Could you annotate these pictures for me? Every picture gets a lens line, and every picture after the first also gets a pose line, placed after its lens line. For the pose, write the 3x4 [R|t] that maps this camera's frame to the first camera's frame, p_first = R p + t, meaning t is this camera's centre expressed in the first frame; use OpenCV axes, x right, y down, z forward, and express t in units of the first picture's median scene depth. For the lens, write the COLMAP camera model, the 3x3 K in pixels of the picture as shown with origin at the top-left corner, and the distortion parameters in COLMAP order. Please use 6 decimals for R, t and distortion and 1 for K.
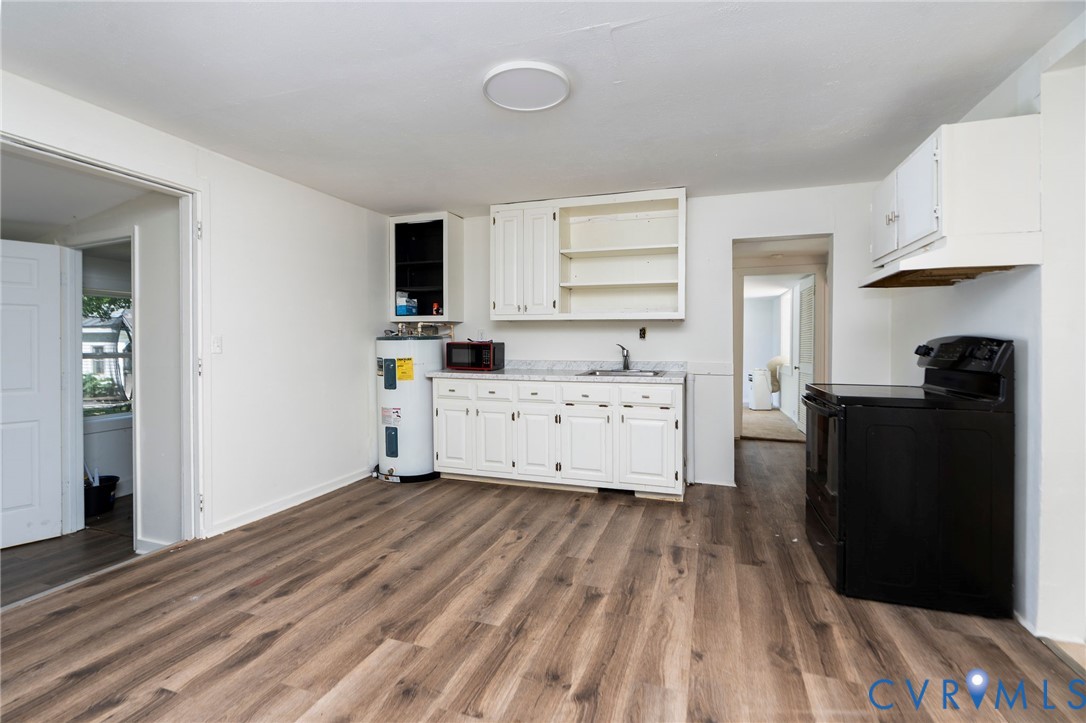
lens RADIAL K [[505.4, 0, 537.4], [0, 505.4, 351.4], [0, 0, 1]] dist [0.000602, 0.000557]
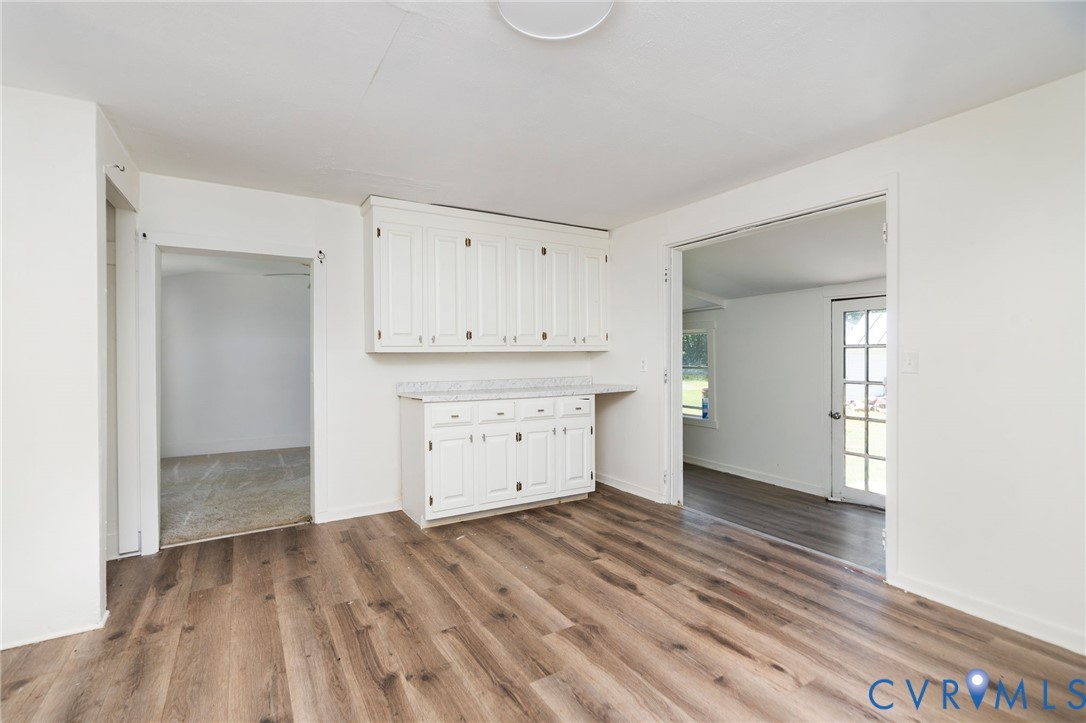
lens RADIAL K [[505.4, 0, 535.6], [0, 505.4, 357.4], [0, 0, 1]] dist [0.000602, 0.000557]
pose [[-0.644330, 0.002510, -0.764744, 0.577421], [-0.011958, 0.999839, 0.013357, -0.038113], [0.764654, 0.017752, -0.644196, 1.531892]]
